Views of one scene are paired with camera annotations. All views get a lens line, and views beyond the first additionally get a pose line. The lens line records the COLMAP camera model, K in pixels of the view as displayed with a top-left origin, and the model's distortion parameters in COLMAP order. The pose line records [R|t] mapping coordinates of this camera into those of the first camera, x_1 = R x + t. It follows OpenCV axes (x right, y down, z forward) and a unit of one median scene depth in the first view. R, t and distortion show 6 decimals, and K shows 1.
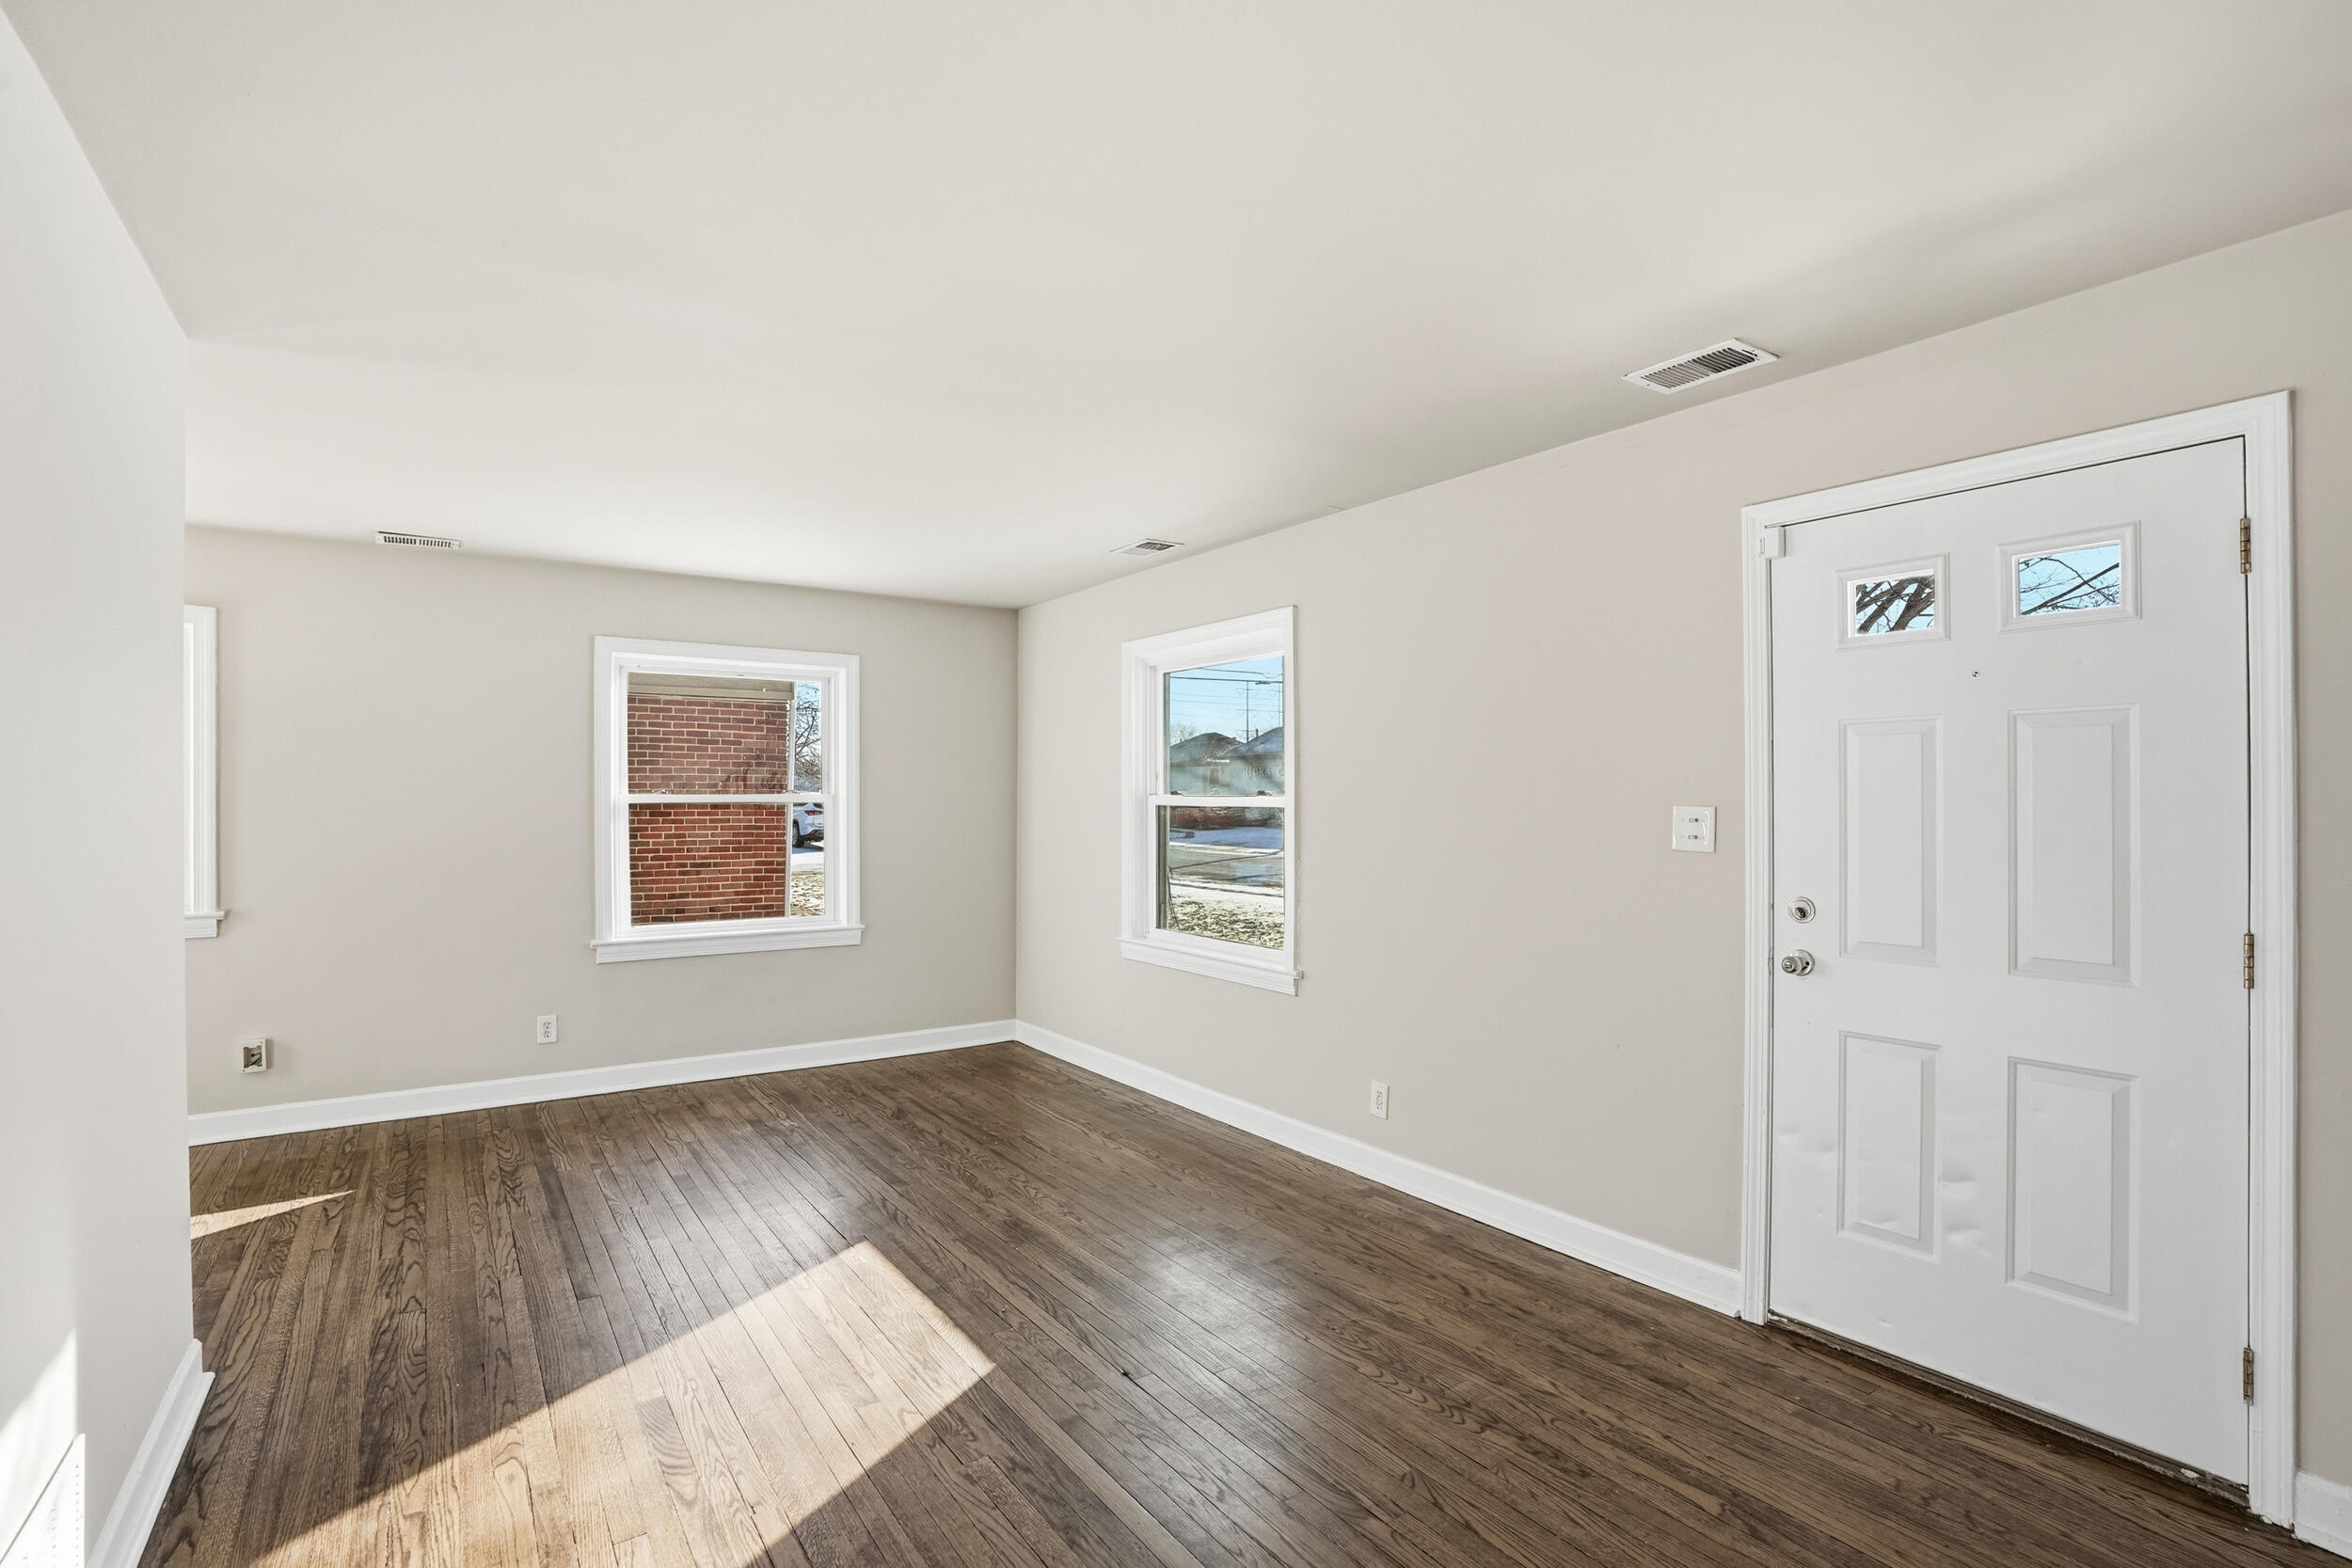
lens RADIAL K [[1088.0, 0, 1176.0], [0, 1088.0, 784.0], [0, 0, 1]] dist [-0.070768, 0.027407]
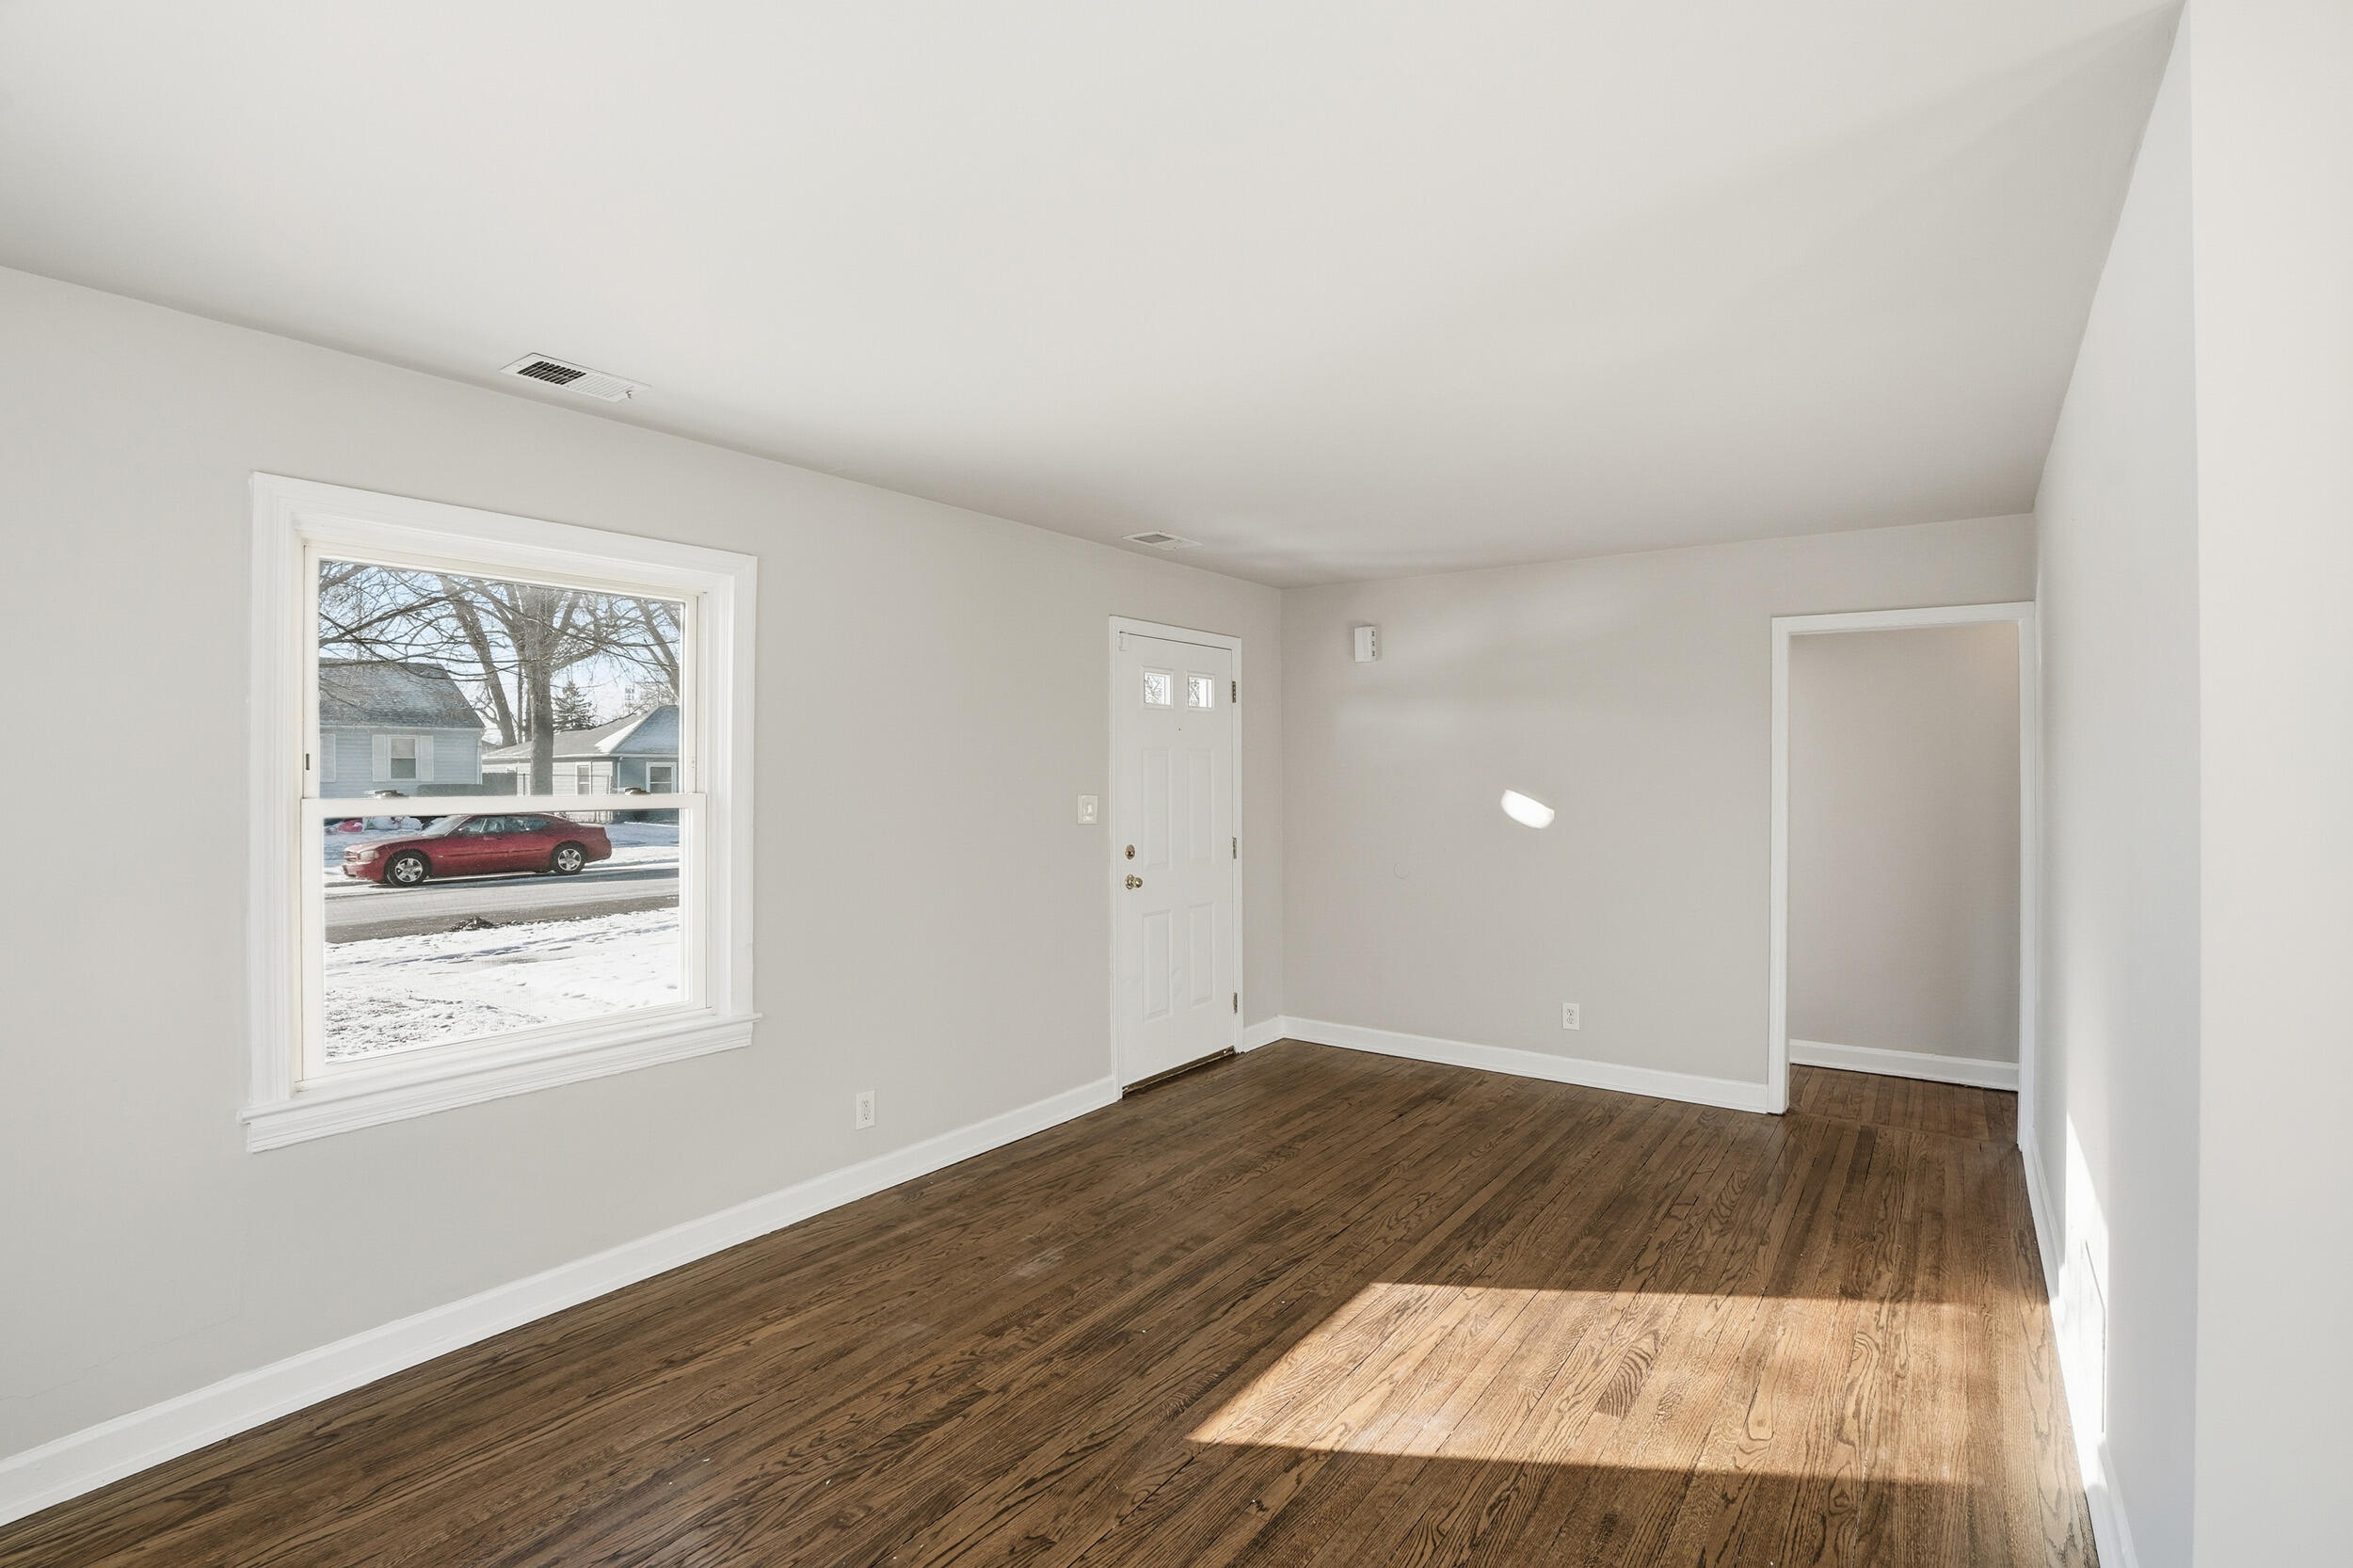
lens RADIAL K [[1088.6, 0, 1176.5], [0, 1088.6, 784.0], [0, 0, 1]] dist [-0.070768, 0.027407]
pose [[-0.319890, -0.006245, 0.947434, -1.124363], [-0.009916, 0.999946, 0.003243, -0.001915], [-0.947403, -0.008358, -0.319934, 1.472685]]
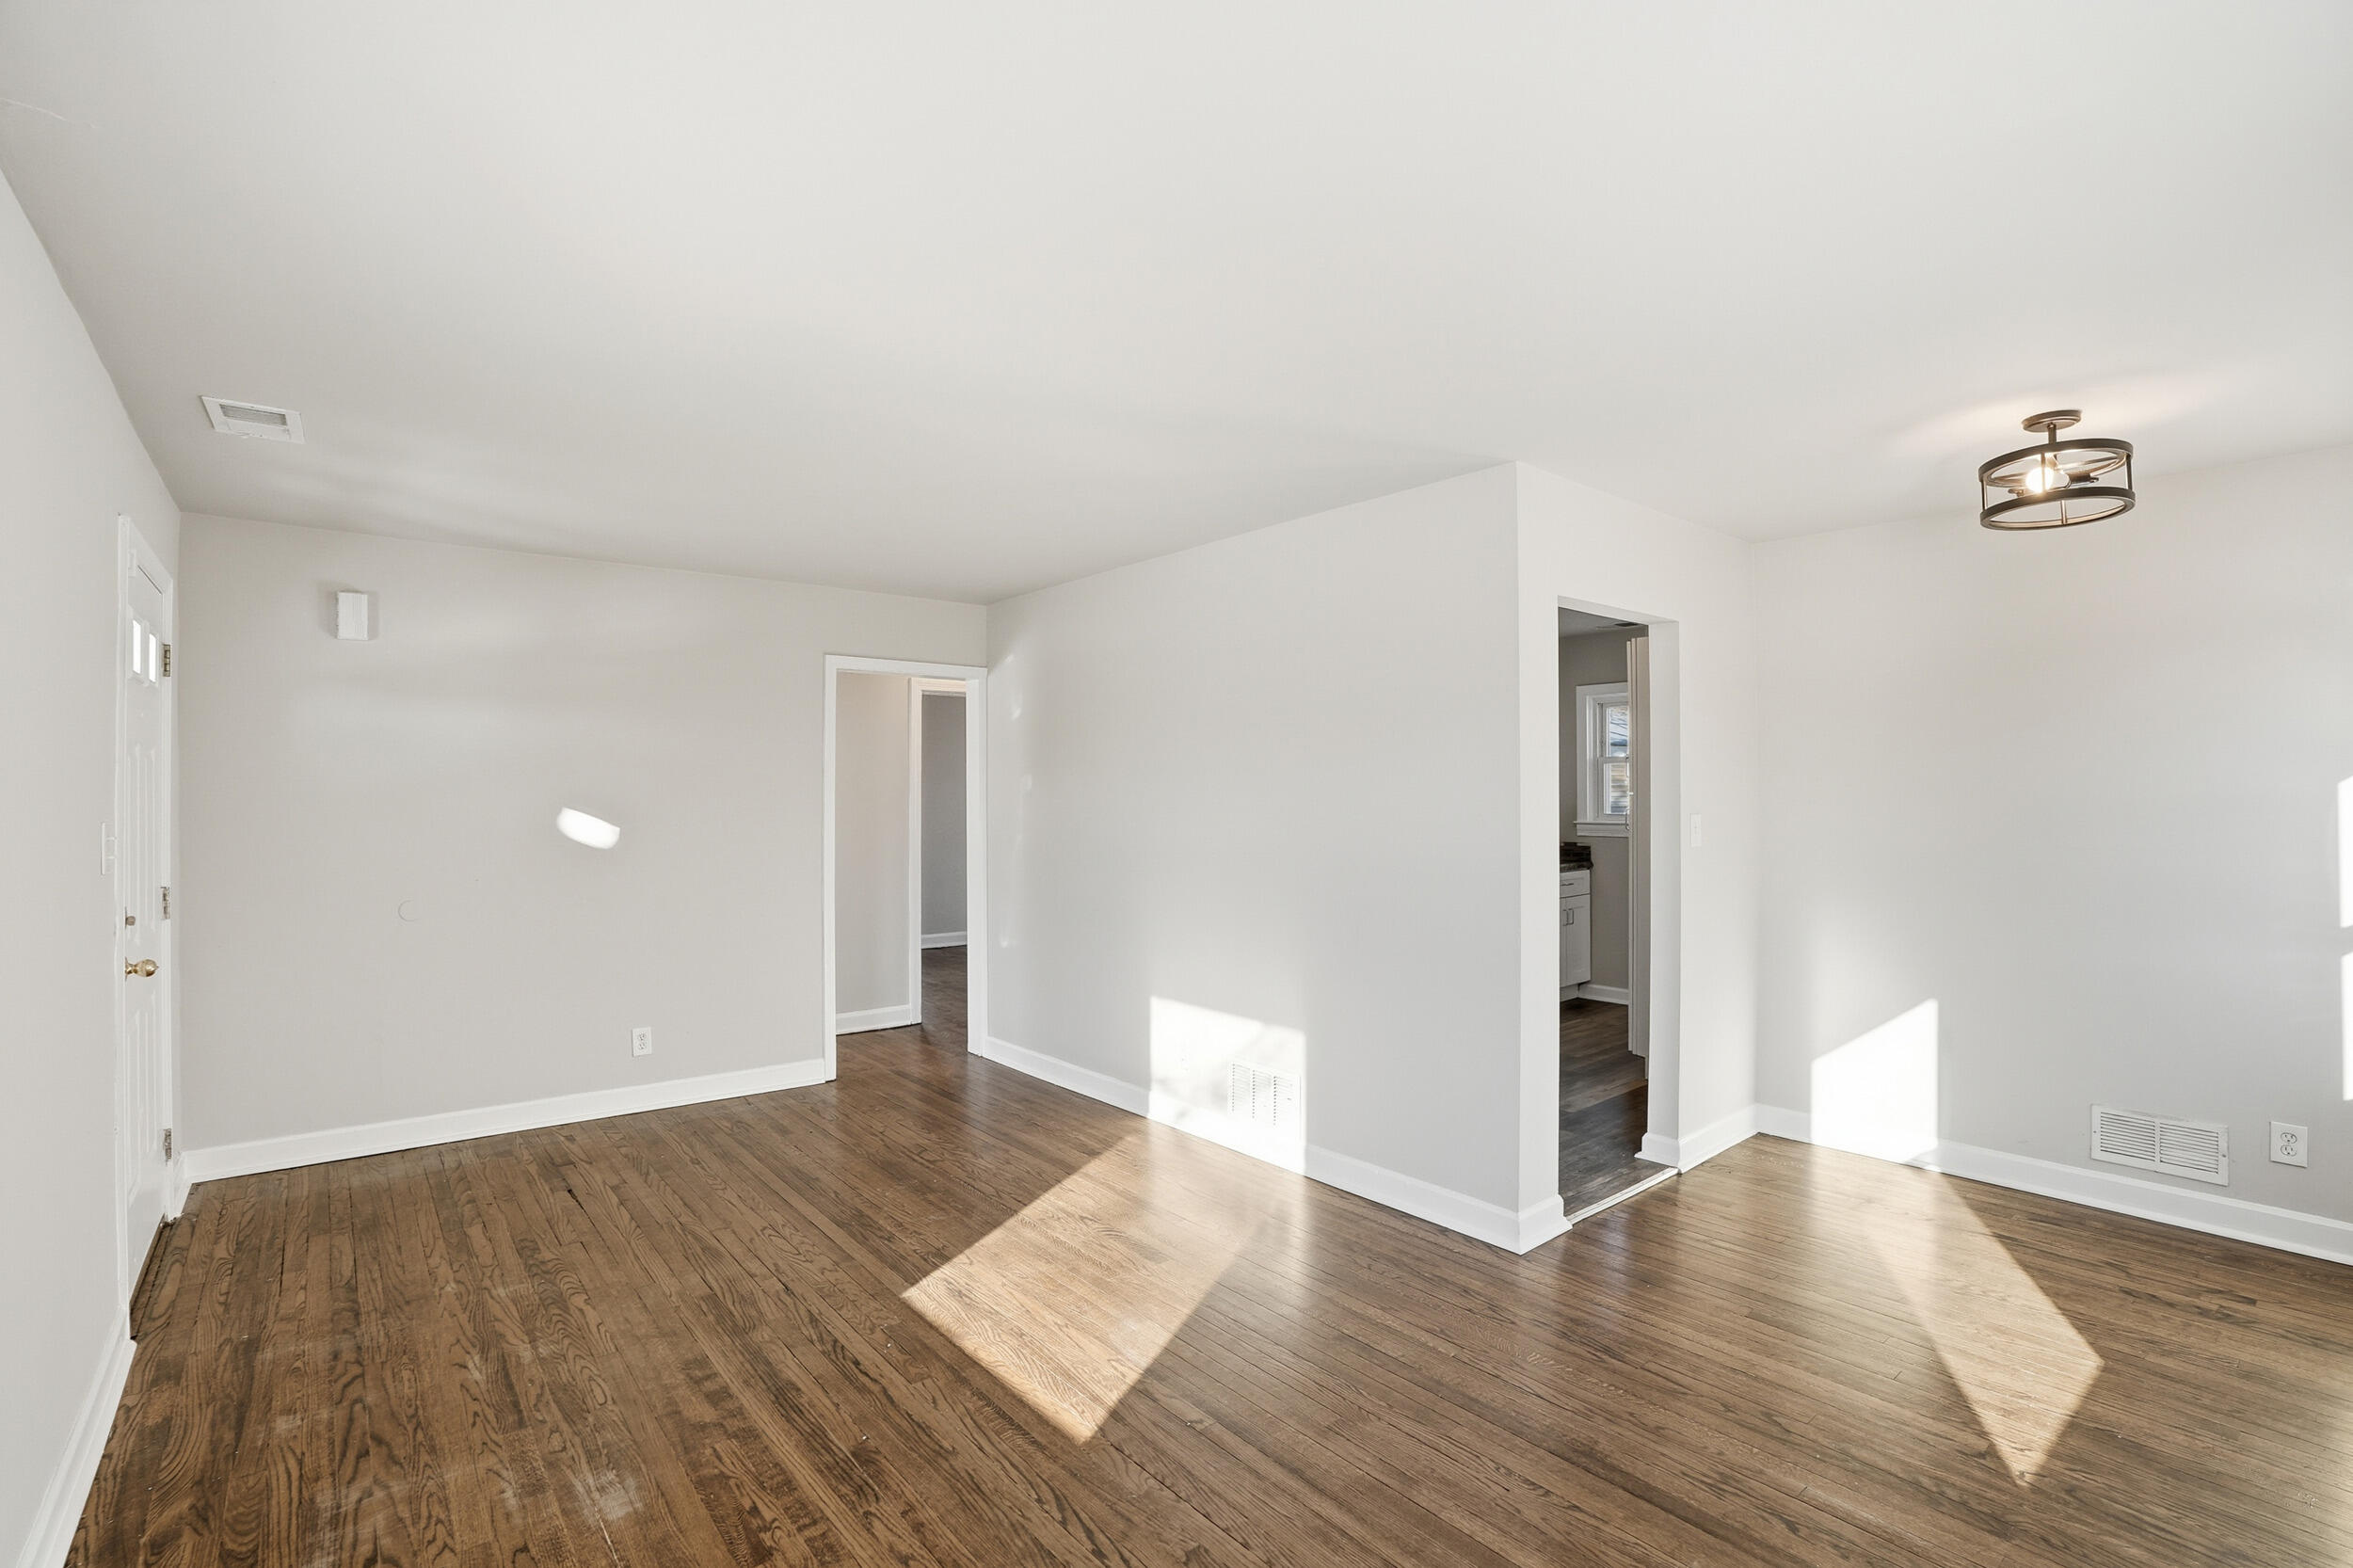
lens RADIAL K [[1088.6, 0, 1176.5], [0, 1088.6, 784.0], [0, 0, 1]] dist [-0.070768, 0.027407]
pose [[-0.997758, 0.001455, -0.066910, -0.366176], [0.002742, 0.999813, -0.019142, 0.010142], [0.066869, -0.019283, -0.997575, 2.040747]]
